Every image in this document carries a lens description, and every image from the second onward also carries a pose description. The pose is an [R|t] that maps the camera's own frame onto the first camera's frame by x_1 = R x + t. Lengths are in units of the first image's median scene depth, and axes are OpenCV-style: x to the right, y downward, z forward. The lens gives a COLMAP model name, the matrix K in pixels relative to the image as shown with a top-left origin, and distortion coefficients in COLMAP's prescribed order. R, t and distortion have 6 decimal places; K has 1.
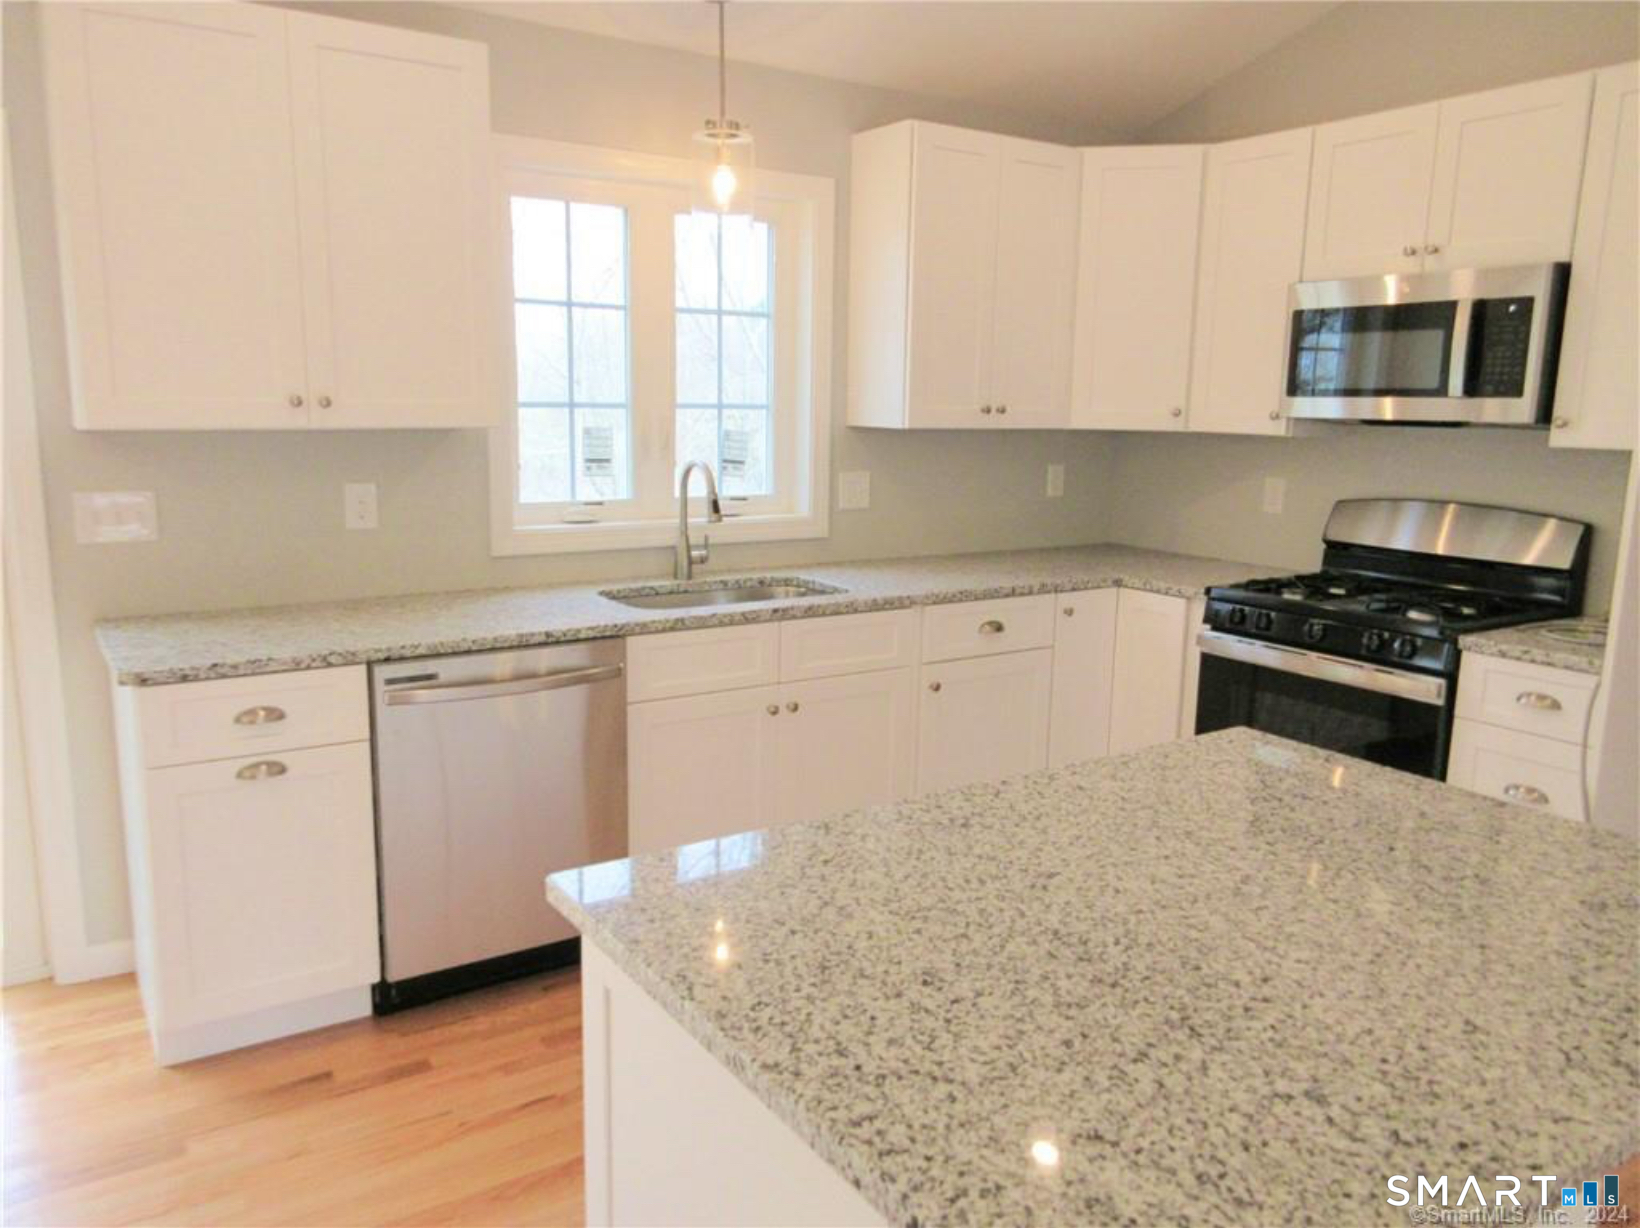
lens RADIAL K [[1200.8, 0, 820.0], [0, 1200.8, 614.0], [0, 0, 1]] dist [0.035397, 0.002607]
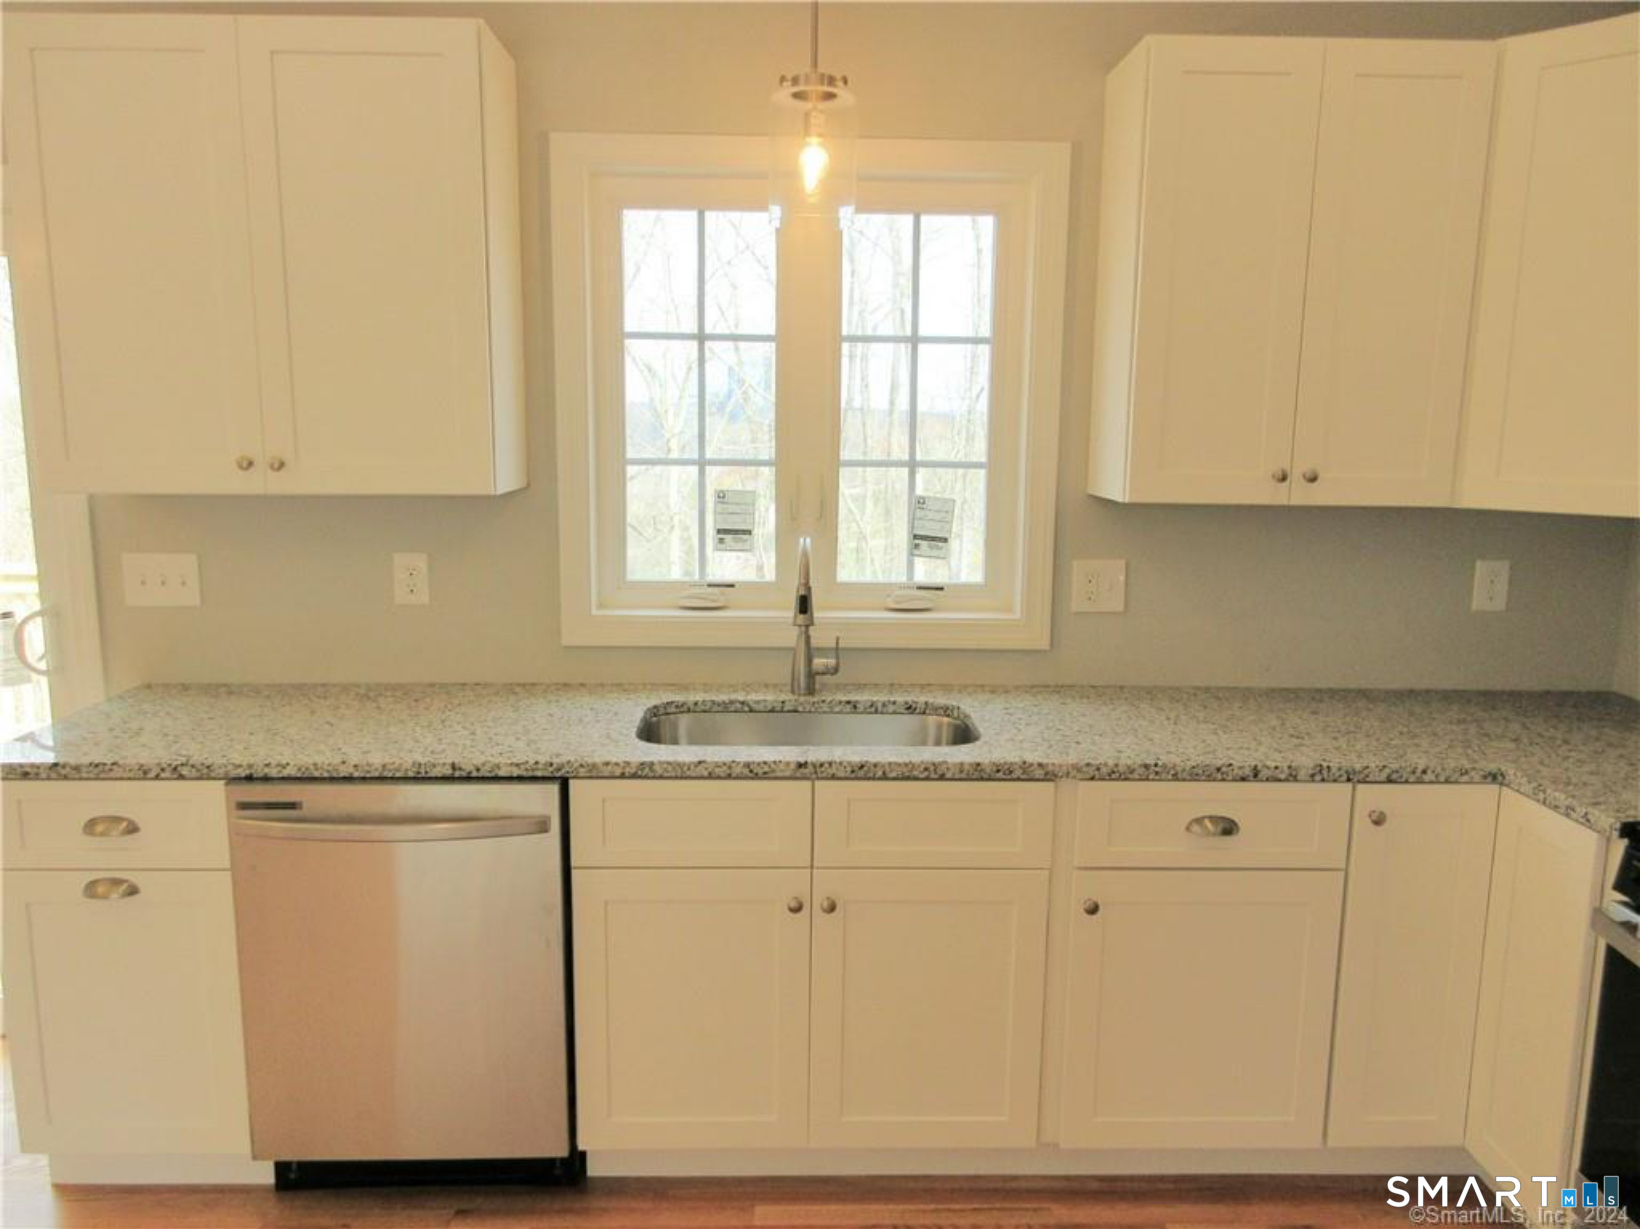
lens RADIAL K [[1234.2, 0, 820.0], [0, 1234.2, 614.5], [0, 0, 1]] dist [0.030254, -0.000740]
pose [[0.853661, 0.077911, -0.514969, 0.307126], [-0.092197, 0.995738, -0.002186, -0.082037], [0.512604, 0.049345, 0.857206, 0.357906]]
